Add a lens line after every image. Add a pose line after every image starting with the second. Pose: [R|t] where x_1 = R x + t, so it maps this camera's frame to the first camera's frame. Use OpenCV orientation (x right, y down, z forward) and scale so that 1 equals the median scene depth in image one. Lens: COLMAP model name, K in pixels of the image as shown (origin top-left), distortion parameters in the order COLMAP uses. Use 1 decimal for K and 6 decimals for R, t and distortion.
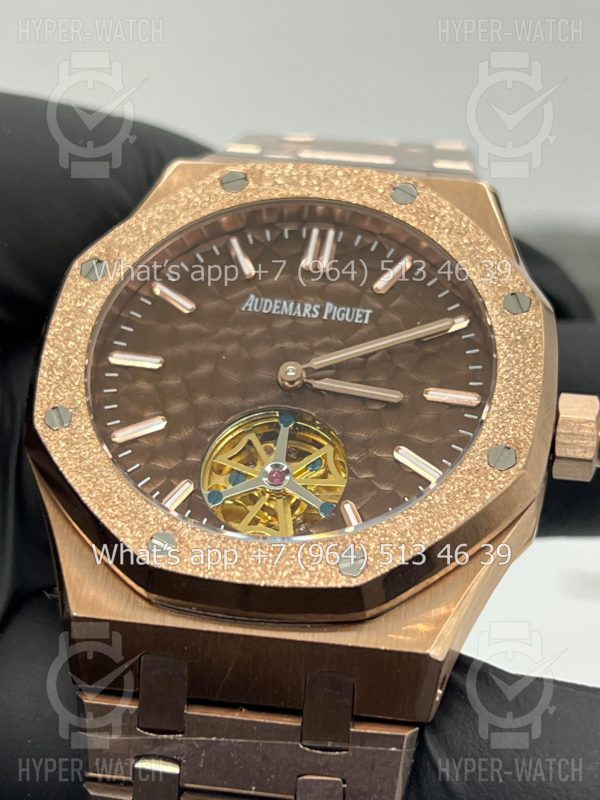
lens RADIAL K [[1845.0, 0, 282.9], [0, 1845.0, 396.7], [0, 0, 1]] dist [0.186947, 0.000000]
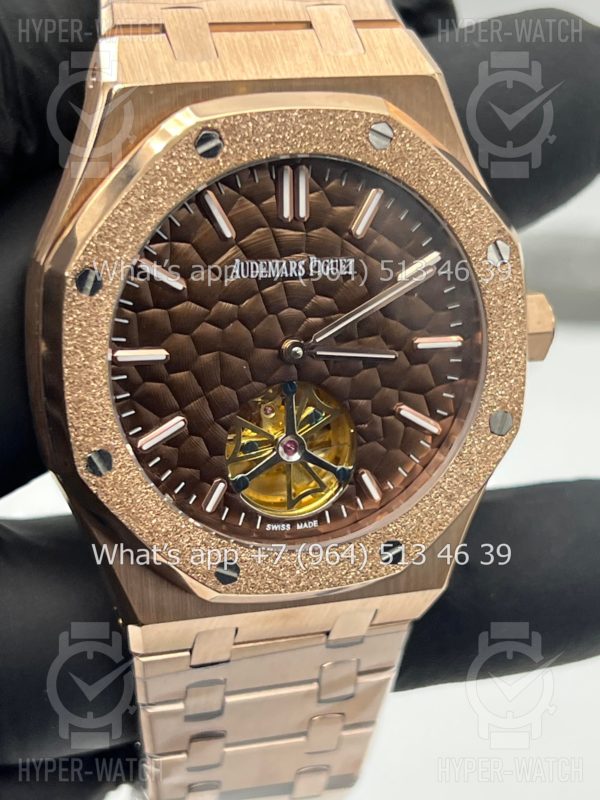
lens RADIAL K [[1845.0, 0, 299.0], [0, 1845.0, 405.4], [0, 0, 1]] dist [0.186947, 0.000000]
pose [[0.913156, -0.237008, 0.331622, -0.325947], [-0.035823, 0.763765, 0.644500, -0.621068], [-0.406033, -0.600409, 0.688946, 0.260347]]
